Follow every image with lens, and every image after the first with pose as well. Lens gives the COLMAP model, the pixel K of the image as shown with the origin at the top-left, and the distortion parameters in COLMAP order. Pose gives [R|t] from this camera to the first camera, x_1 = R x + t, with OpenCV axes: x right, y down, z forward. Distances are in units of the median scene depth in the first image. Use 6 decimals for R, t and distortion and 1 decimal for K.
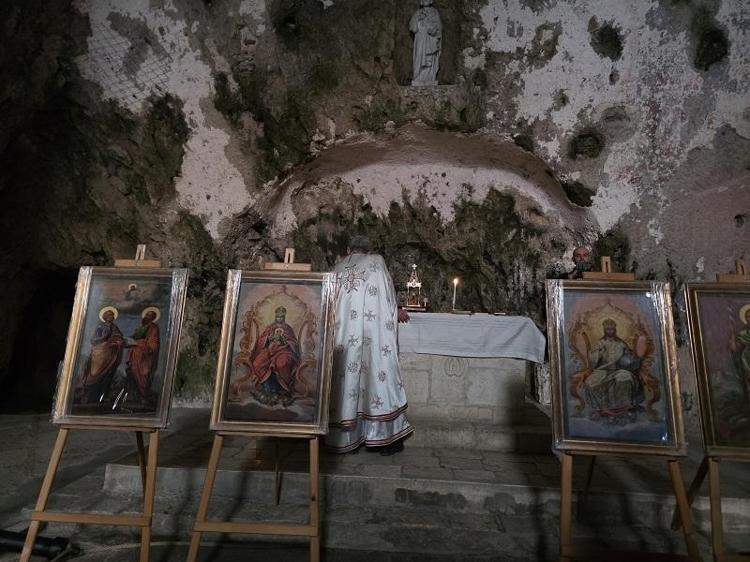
lens RADIAL K [[517.3, 0, 375.0], [0, 517.3, 281.0], [0, 0, 1]] dist [0.089673, -0.076086]
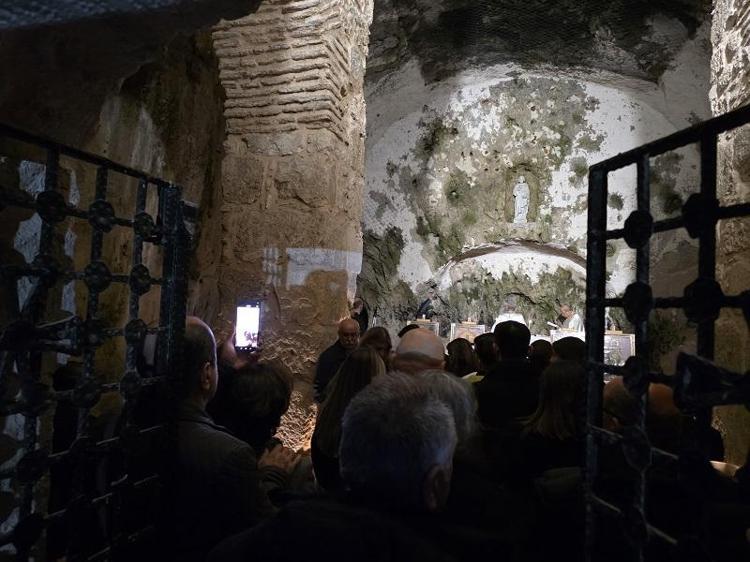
lens RADIAL K [[499.9, 0, 368.6], [0, 499.9, 284.2], [0, 0, 1]] dist [0.084016, -0.101597]
pose [[0.972828, 0.008164, -0.231383, -0.023040], [-0.007881, 0.999967, 0.002144, -0.124109], [0.231393, -0.000262, 0.972860, -1.017038]]
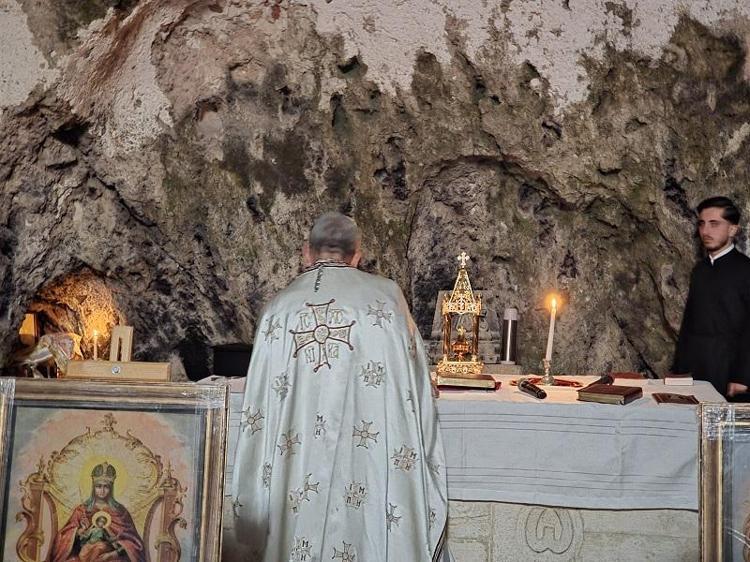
lens RADIAL K [[1506.3, 0, 344.7], [0, 1506.3, 277.2], [0, 0, 1]] dist [-0.032102, 0.735034]
pose [[0.998384, -0.010437, -0.055870, 0.043724], [0.015082, 0.996404, 0.083380, -0.094127], [0.054798, -0.084088, 0.994950, -0.116690]]
